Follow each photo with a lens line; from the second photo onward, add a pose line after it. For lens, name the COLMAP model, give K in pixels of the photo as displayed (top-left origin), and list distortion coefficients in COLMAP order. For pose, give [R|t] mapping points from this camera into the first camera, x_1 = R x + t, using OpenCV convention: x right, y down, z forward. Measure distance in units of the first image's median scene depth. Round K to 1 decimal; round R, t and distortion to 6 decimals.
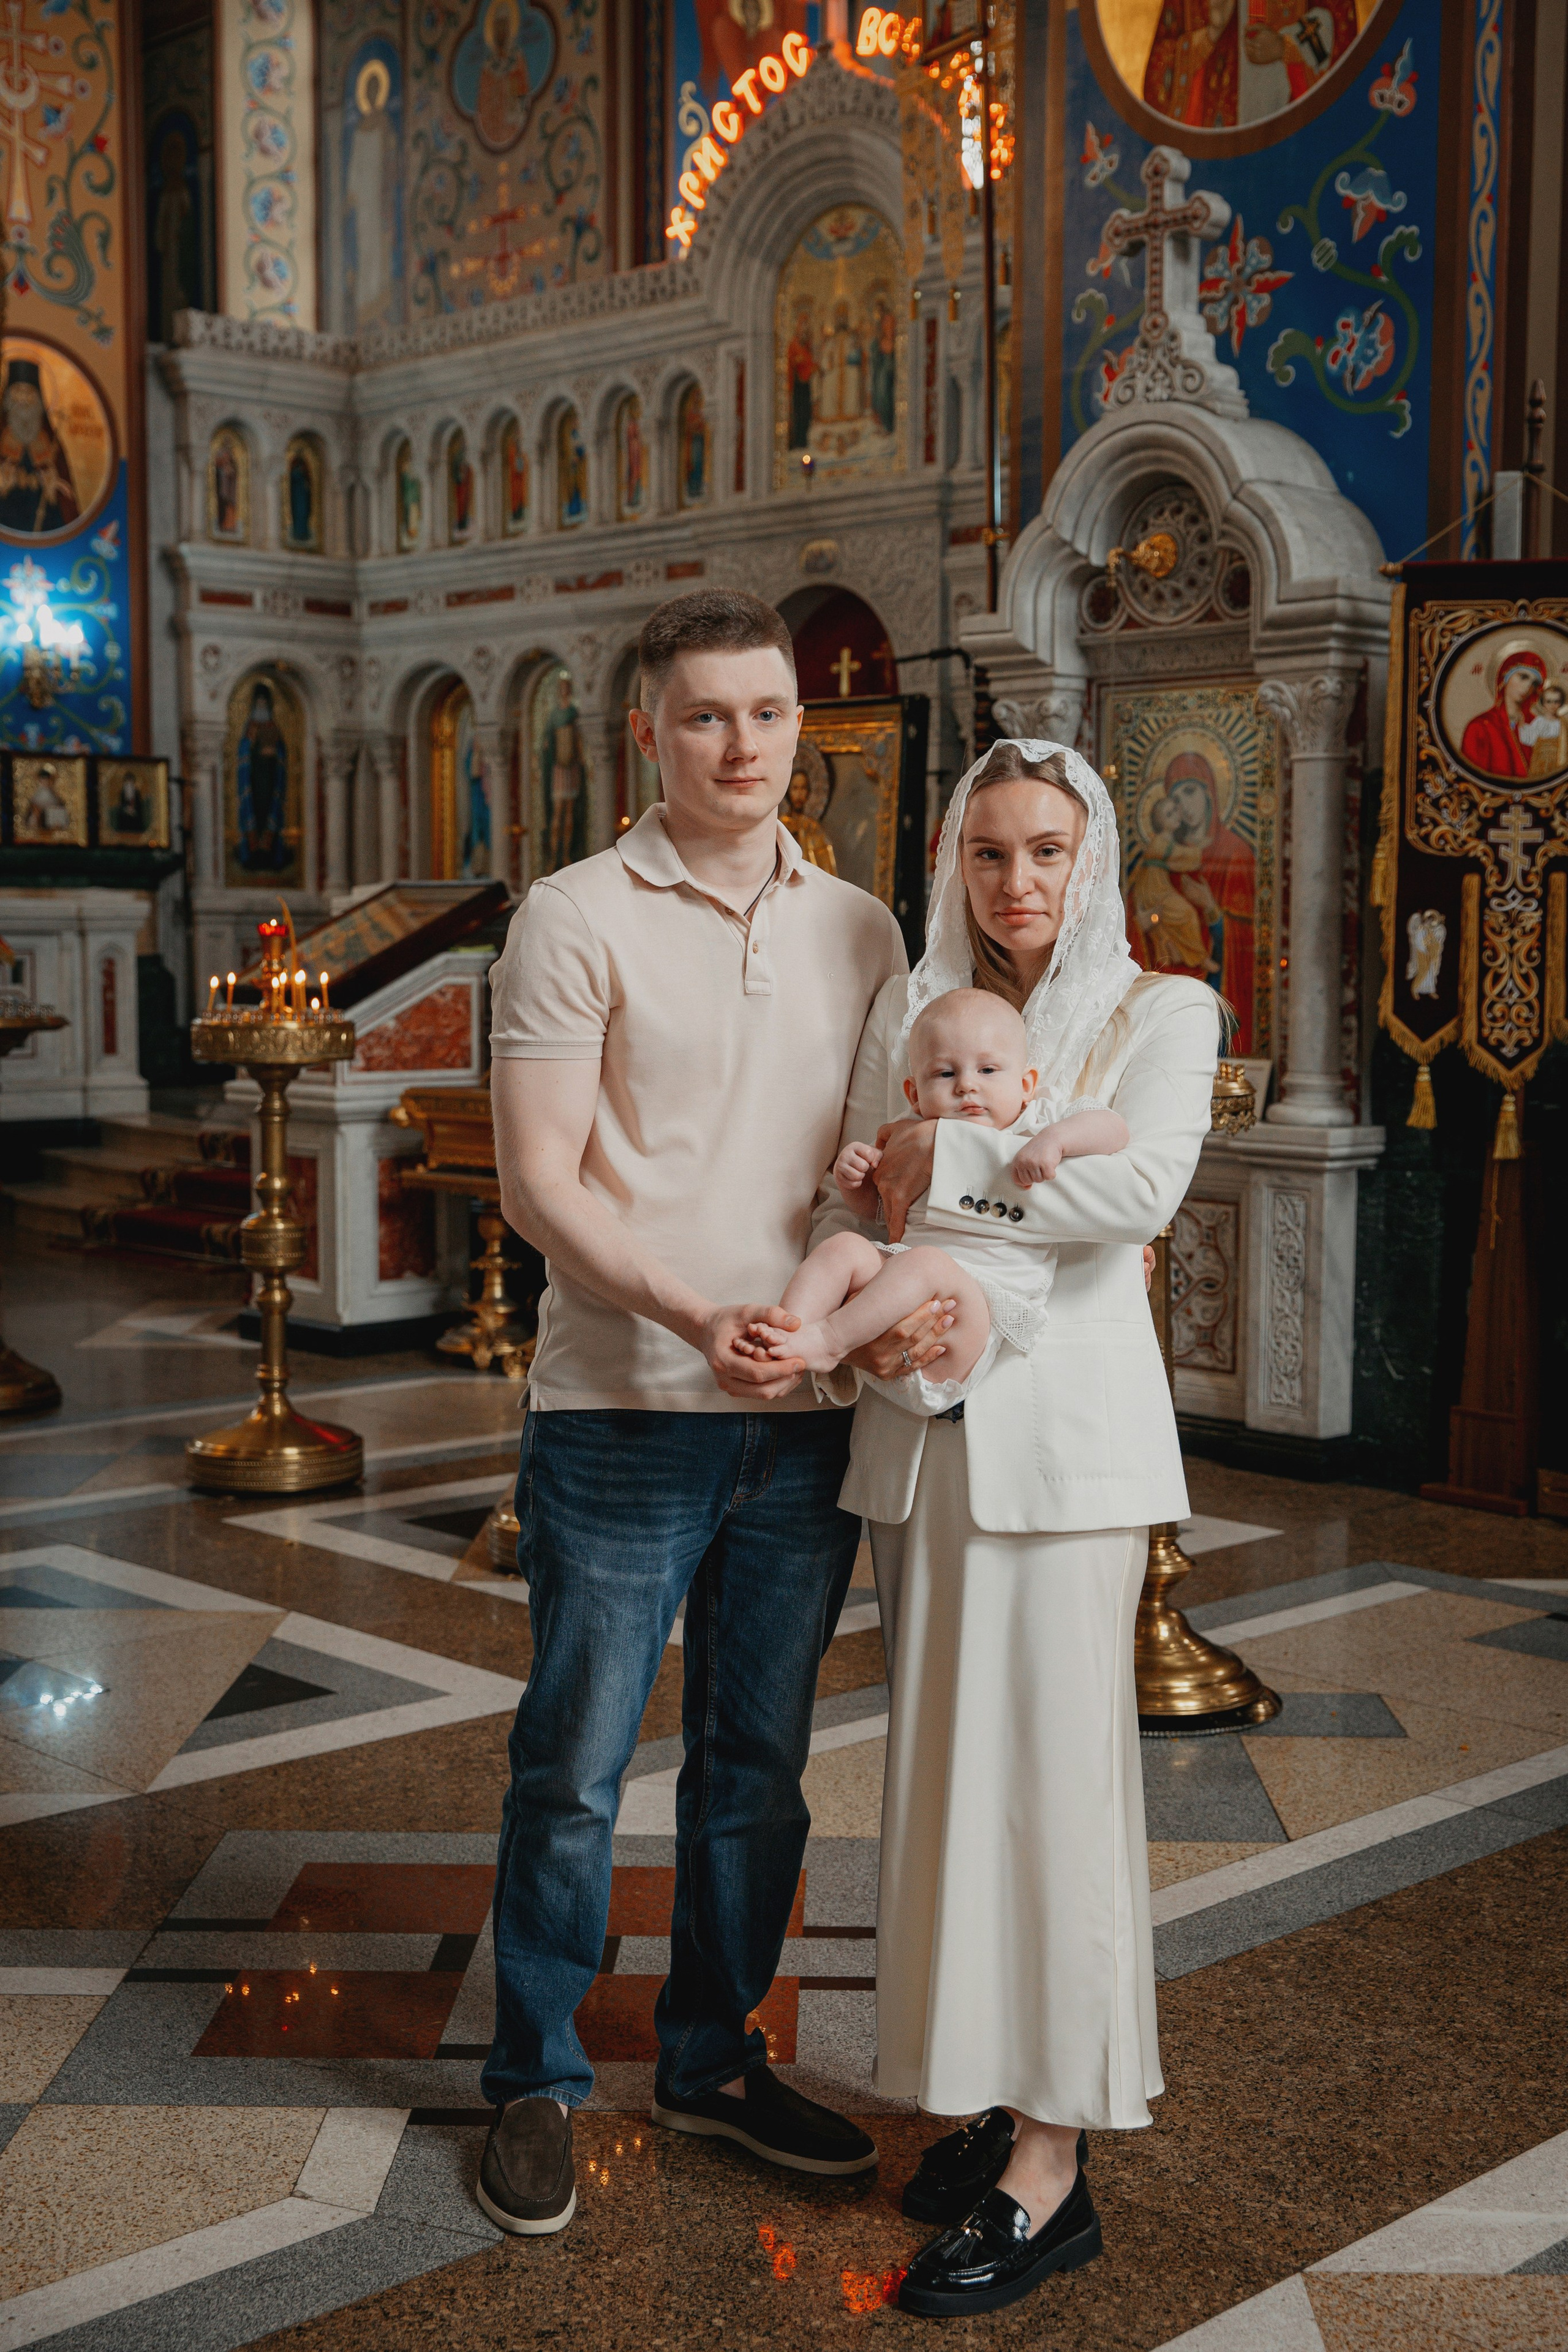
lens RADIAL K [[2805.8, 0, 798.6], [0, 2805.8, 1175.9], [0, 0, 1]] dist [0.003151, 0.000000]
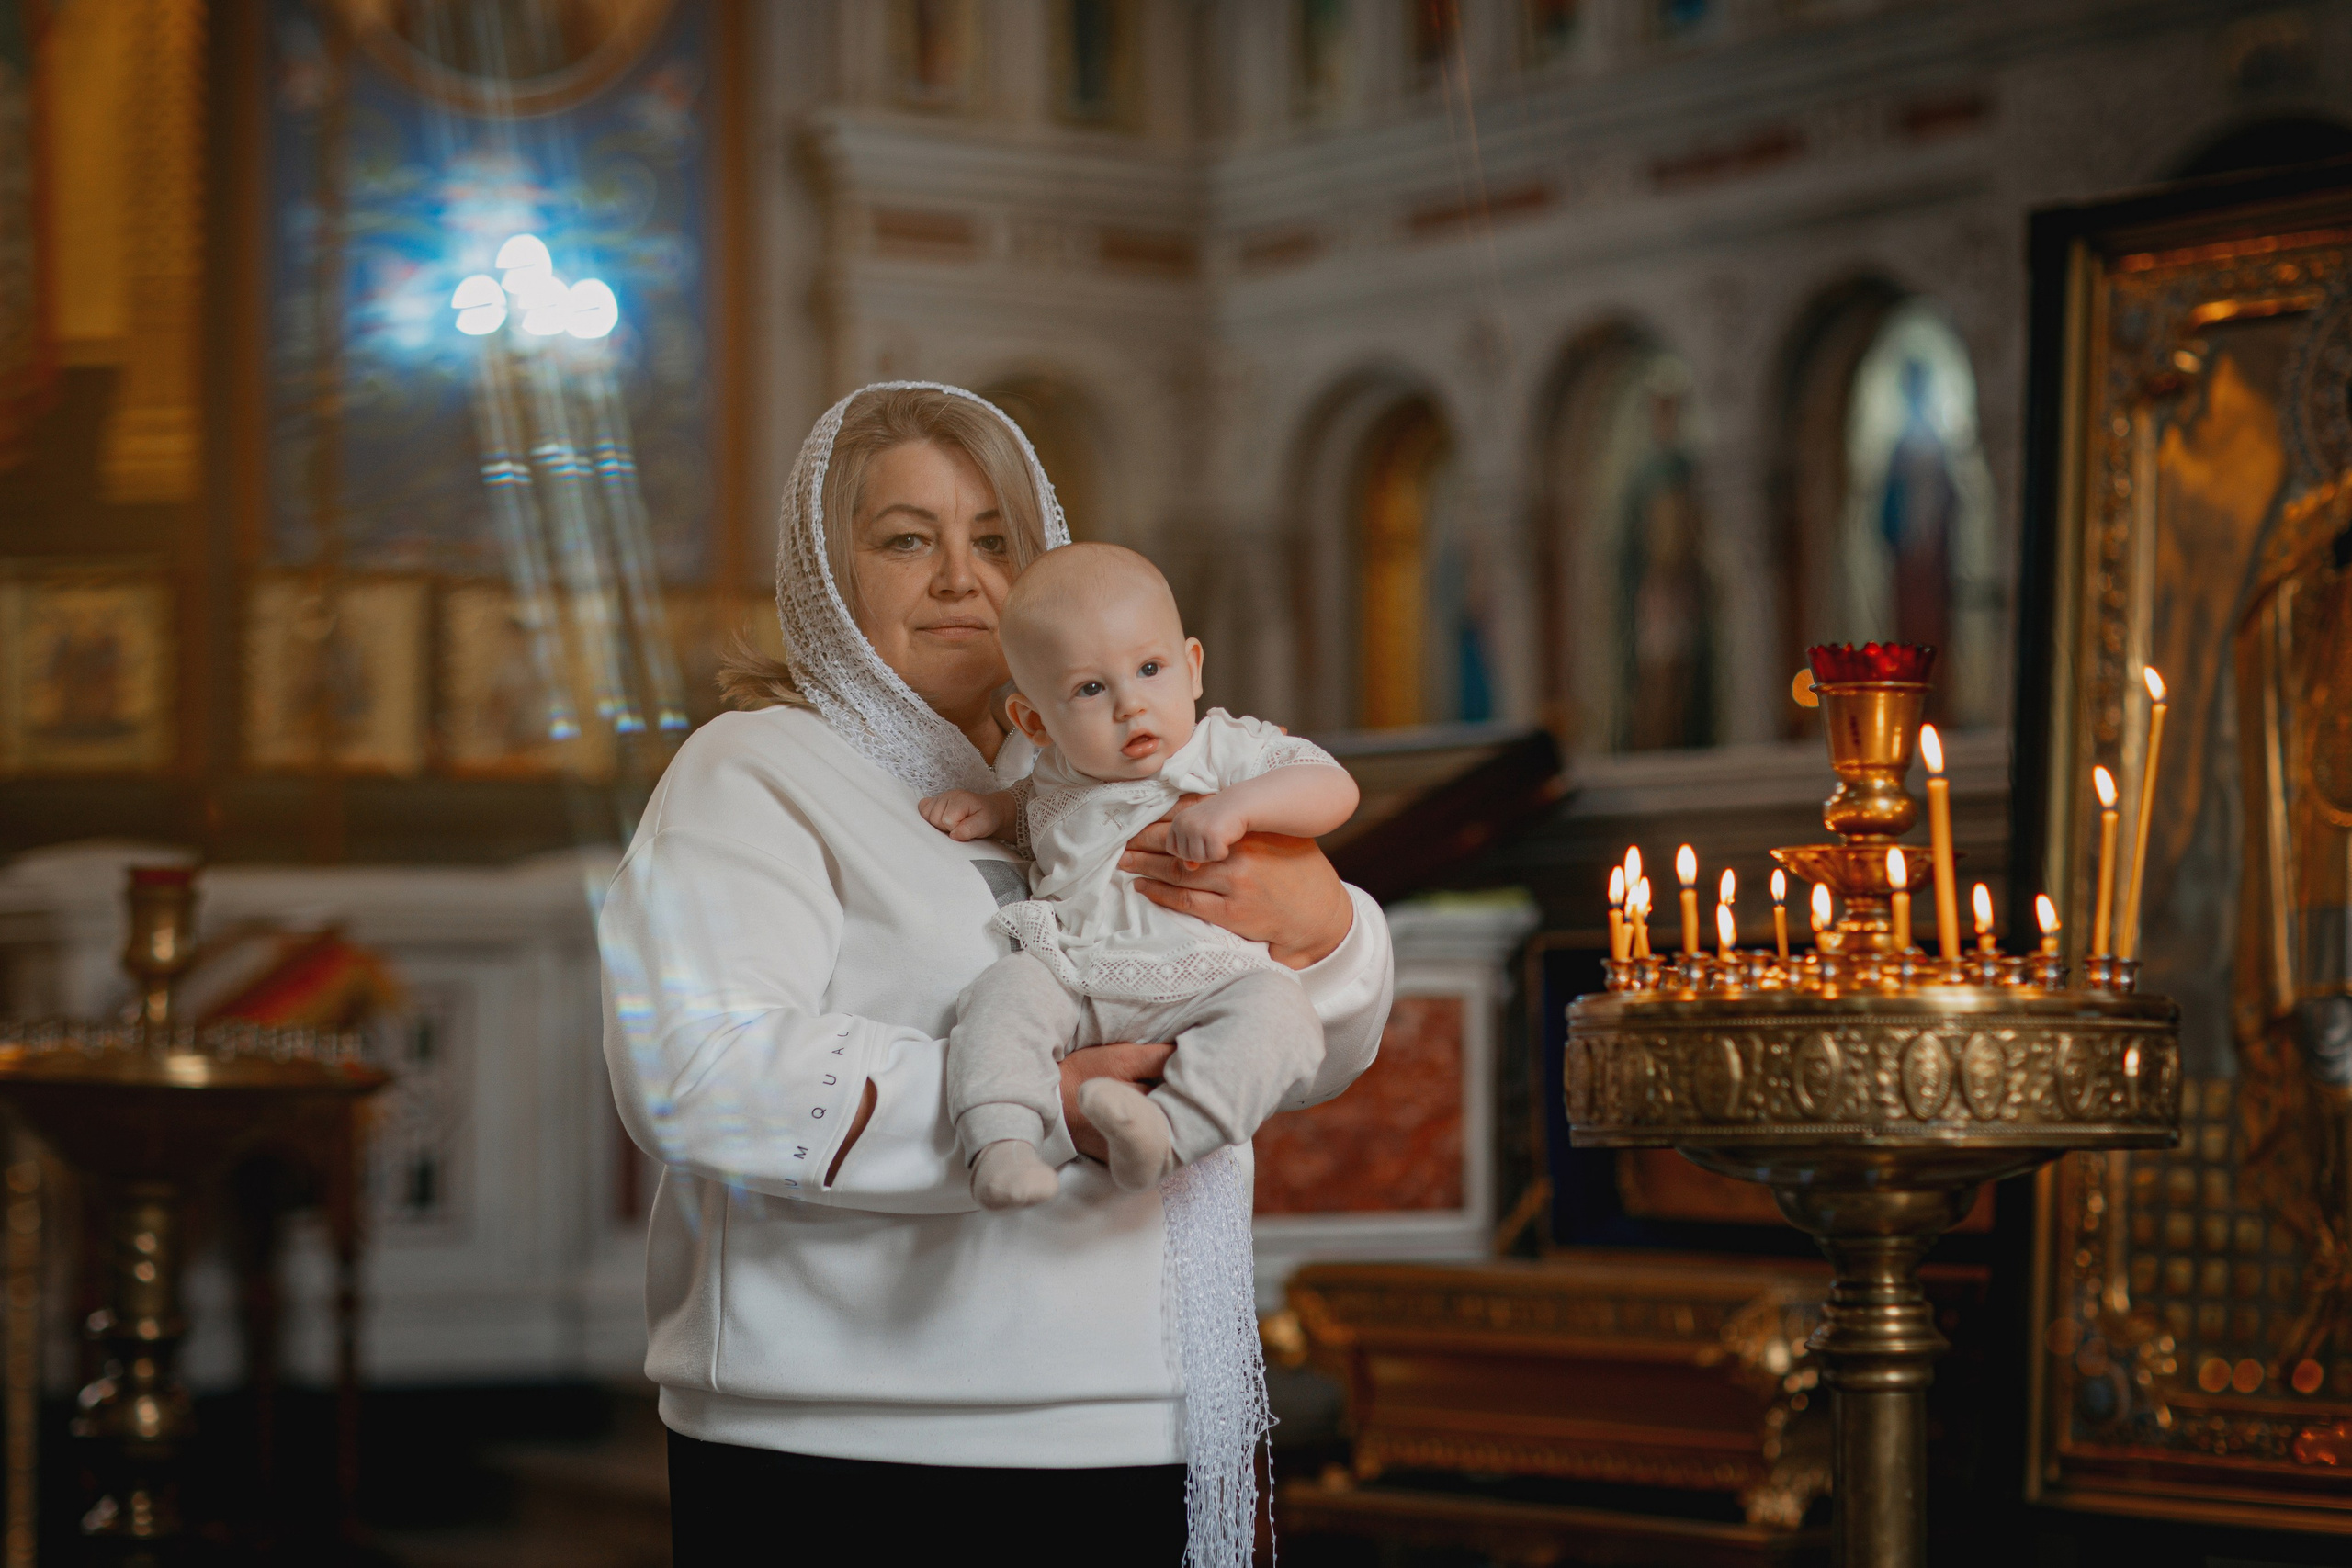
lens RADIAL K [[5472.8, 0, 1217.0], [0, 5472.8, 790.2], [0, 0, 1]] dist [0.012302, 0.000000]
pose [[0.987470, -0.016302, -0.156964, -0.040331], [-0.004872, 0.991026, -0.133580, 0.004449], [0.157733, 0.132671, 0.978529, 0.319854]]
